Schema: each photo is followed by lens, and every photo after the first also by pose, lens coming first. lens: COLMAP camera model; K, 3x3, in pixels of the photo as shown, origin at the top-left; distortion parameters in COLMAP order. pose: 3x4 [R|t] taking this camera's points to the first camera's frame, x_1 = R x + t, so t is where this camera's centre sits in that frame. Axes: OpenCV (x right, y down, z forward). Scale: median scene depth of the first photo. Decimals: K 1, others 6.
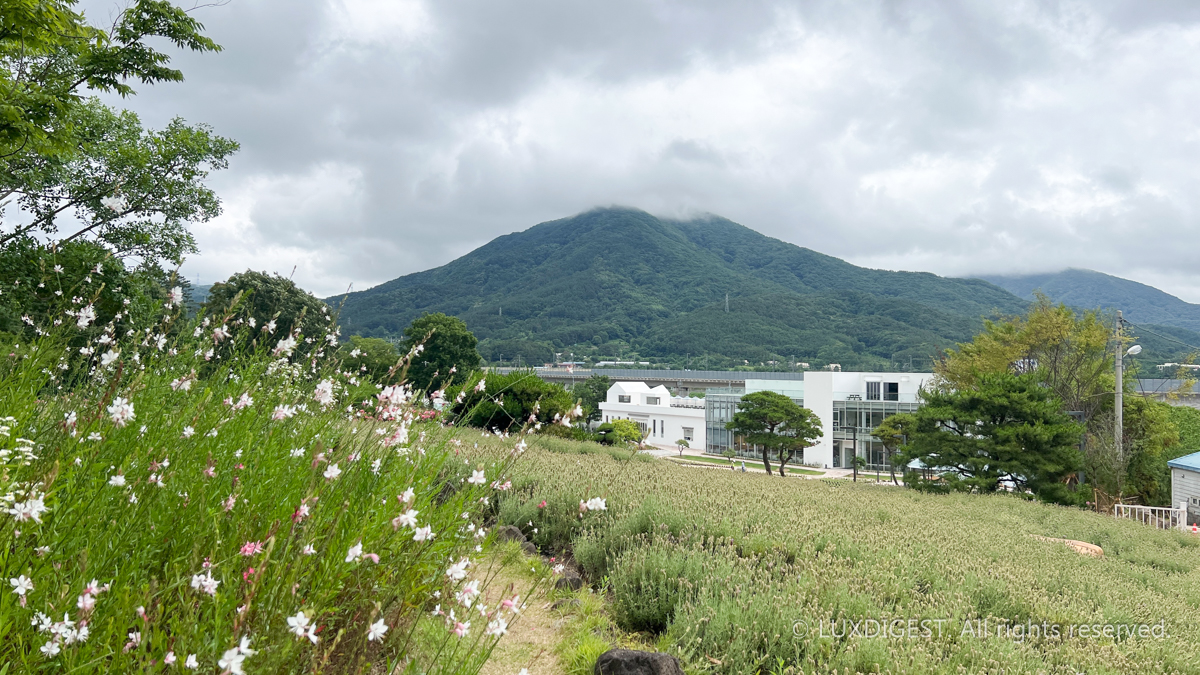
lens RADIAL K [[973.9, 0, 600.0], [0, 973.9, 337.5], [0, 0, 1]] dist [0.135994, 0.000829]
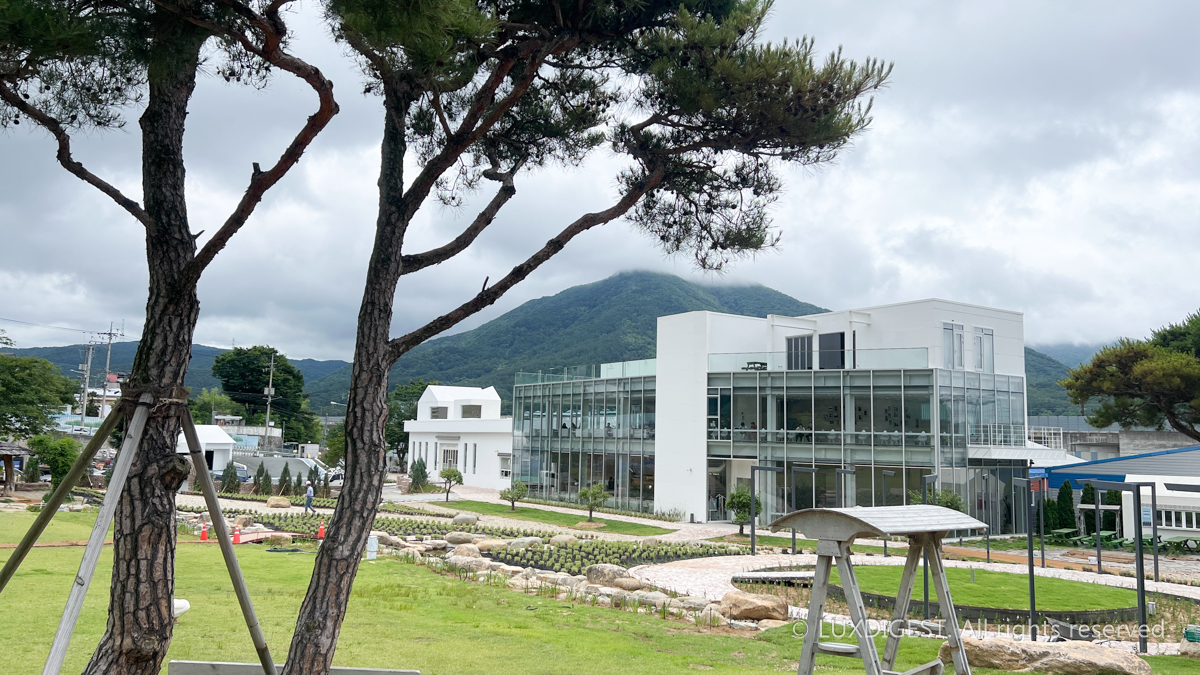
lens RADIAL K [[973.9, 0, 600.0], [0, 973.9, 337.5], [0, 0, 1]] dist [0.135994, 0.000829]
pose [[0.999296, 0.003447, -0.037353, 0.035488], [-0.006025, 0.997589, -0.069133, 0.013855], [0.037024, 0.069309, 0.996908, 0.094512]]
